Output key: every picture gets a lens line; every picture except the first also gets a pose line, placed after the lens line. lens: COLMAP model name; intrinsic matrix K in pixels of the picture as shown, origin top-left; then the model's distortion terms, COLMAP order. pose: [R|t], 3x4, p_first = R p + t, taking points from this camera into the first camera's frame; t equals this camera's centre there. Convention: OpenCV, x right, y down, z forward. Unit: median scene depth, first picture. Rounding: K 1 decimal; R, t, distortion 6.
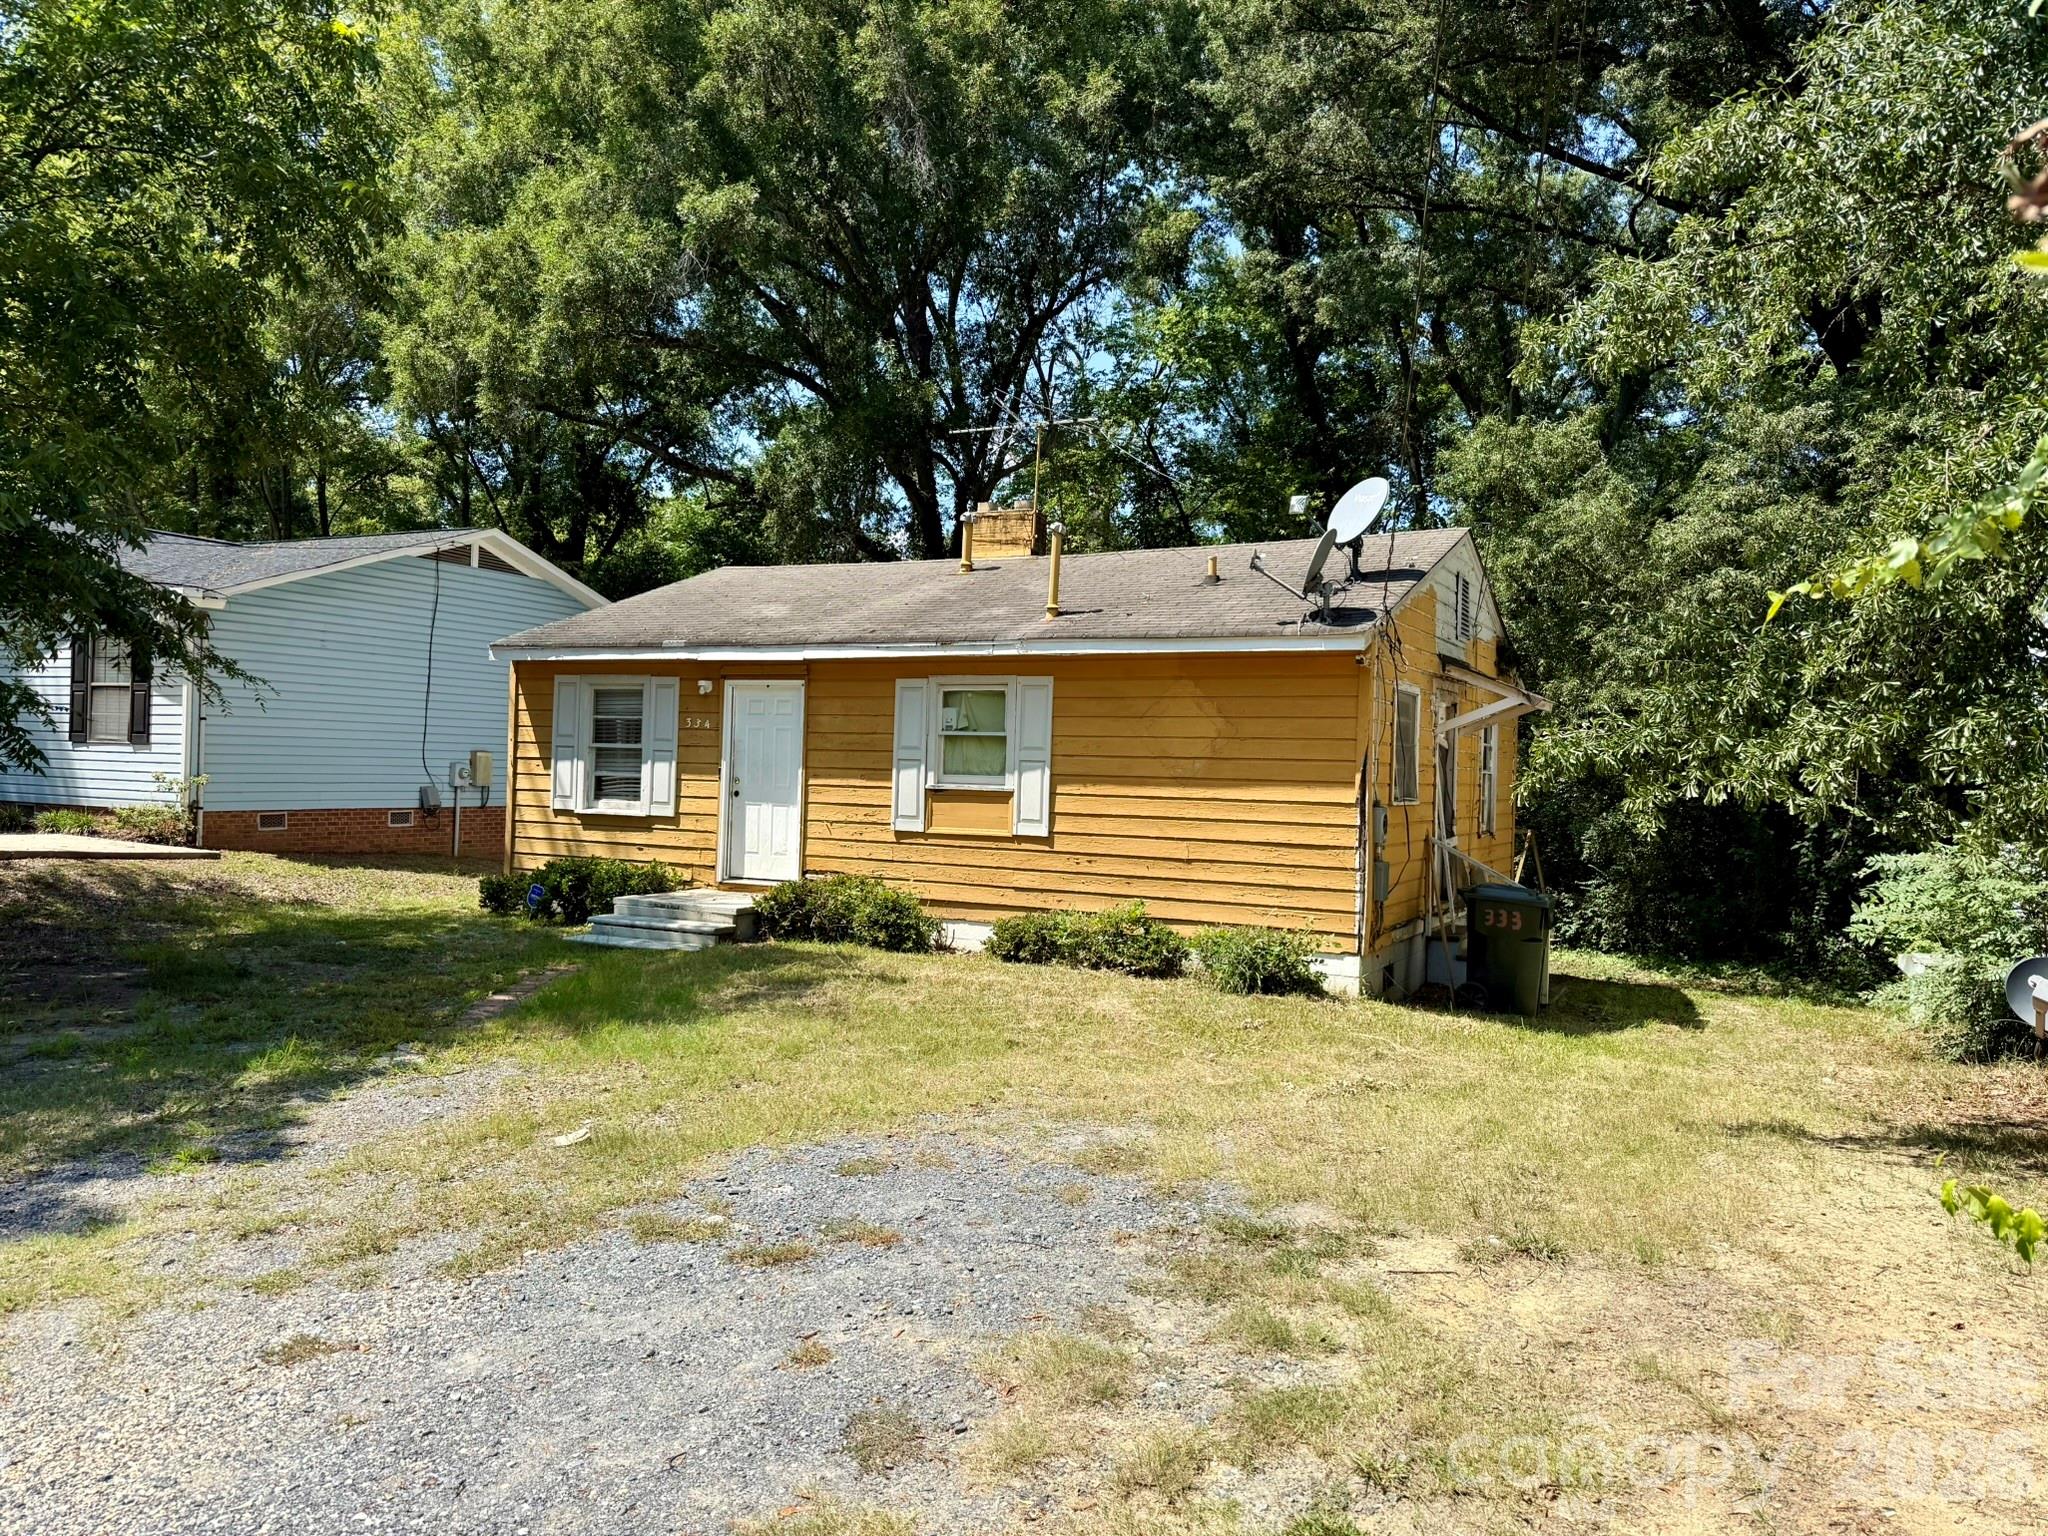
lens RADIAL K [[1445.9, 0, 1021.2], [0, 1445.9, 773.3], [0, 0, 1]] dist [0.146371, -0.251170]
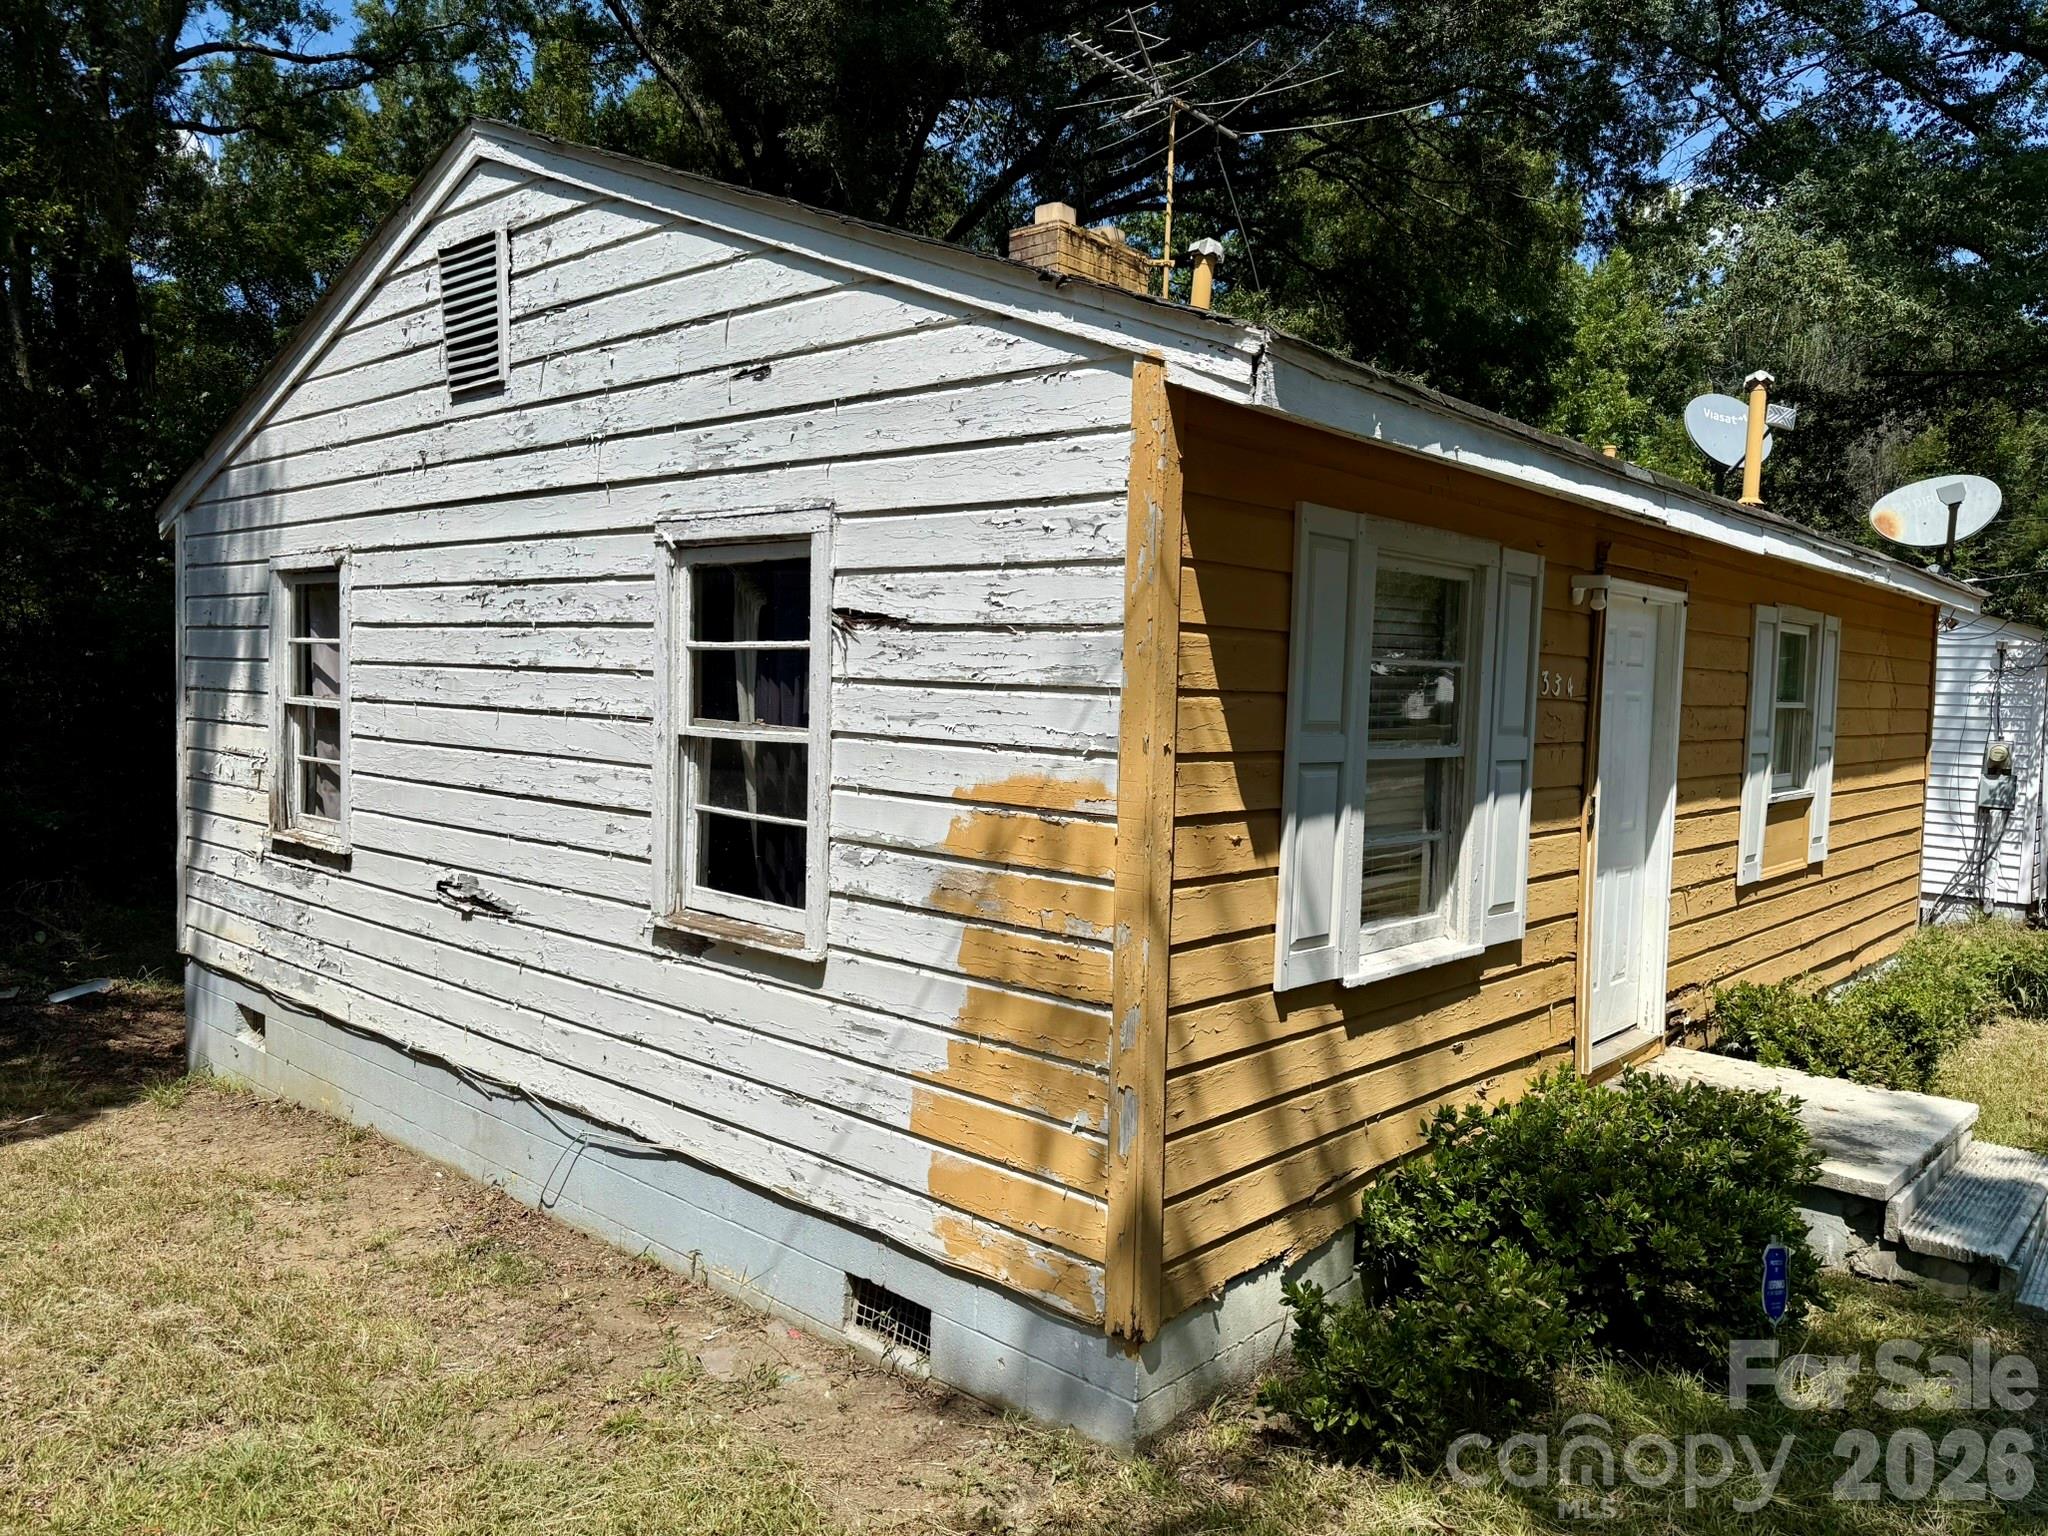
lens RADIAL K [[1445.9, 0, 1021.2], [0, 1445.9, 773.3], [0, 0, 1]] dist [0.146371, -0.251170]
pose [[0.252543, -0.084570, 0.963883, -0.682053], [-0.024294, 0.995305, 0.093692, -0.047572], [-0.967281, -0.047077, 0.249303, 1.126723]]
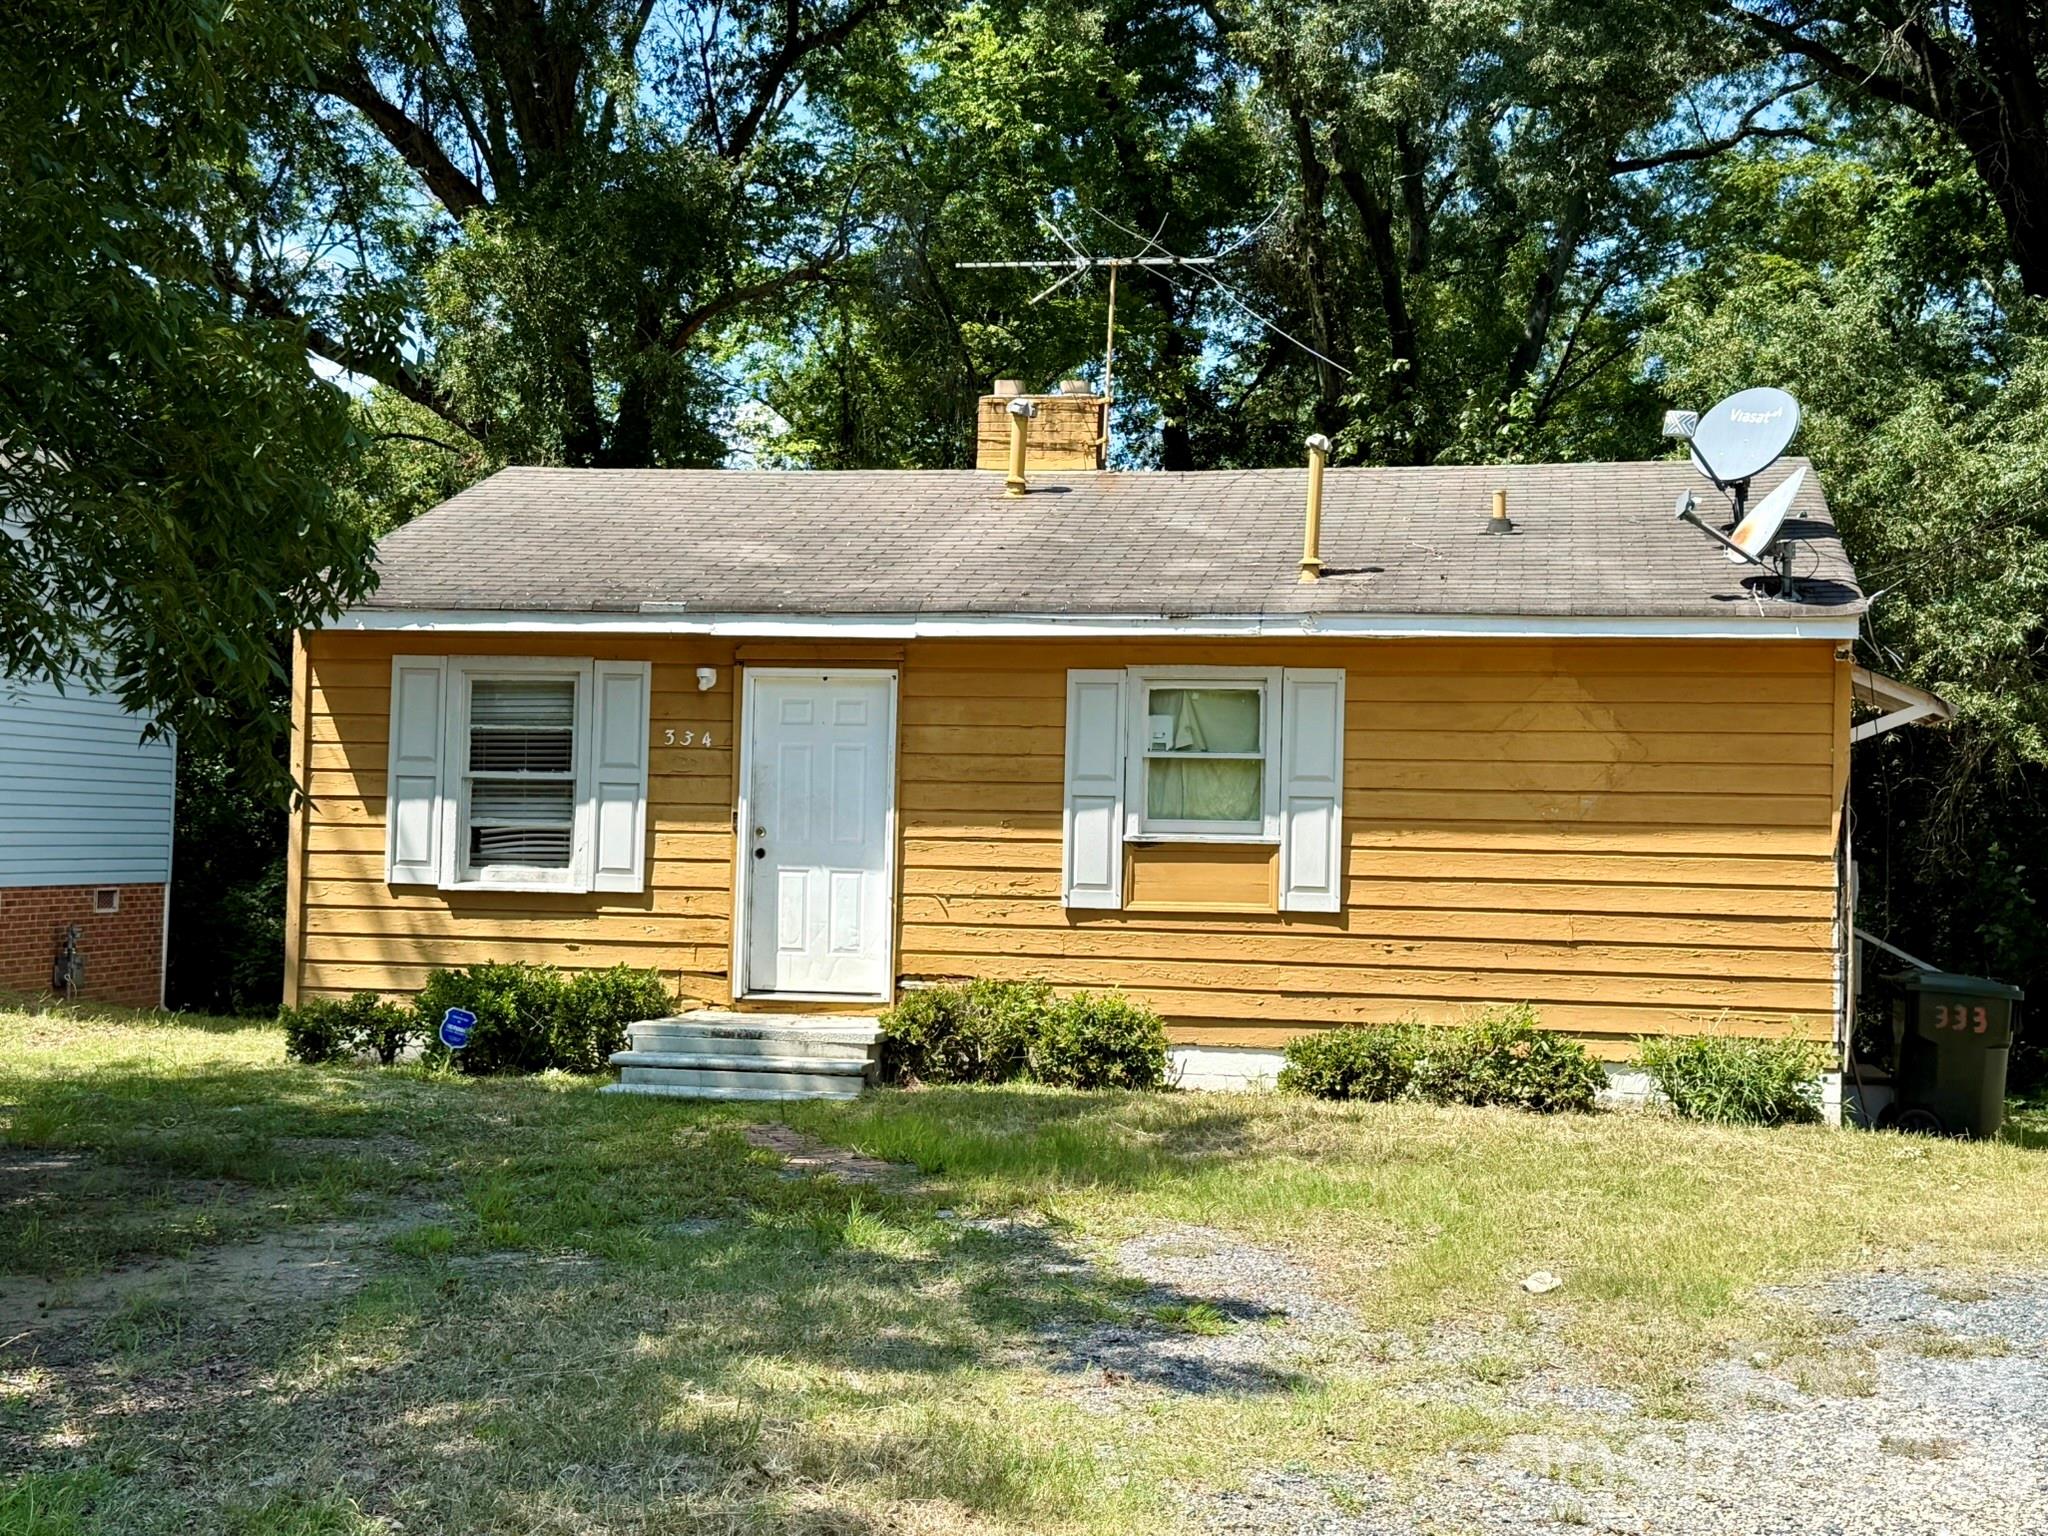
lens RADIAL K [[2708.5, 0, 1024.0], [0, 2708.5, 768.0], [0, 0, 1]] dist [0.127362, 0.009955]
pose [[0.958974, -0.000511, 0.283492, -0.442872], [0.006518, 0.999774, -0.020247, 0.002156], [-0.283418, 0.021264, 0.958761, -0.136112]]
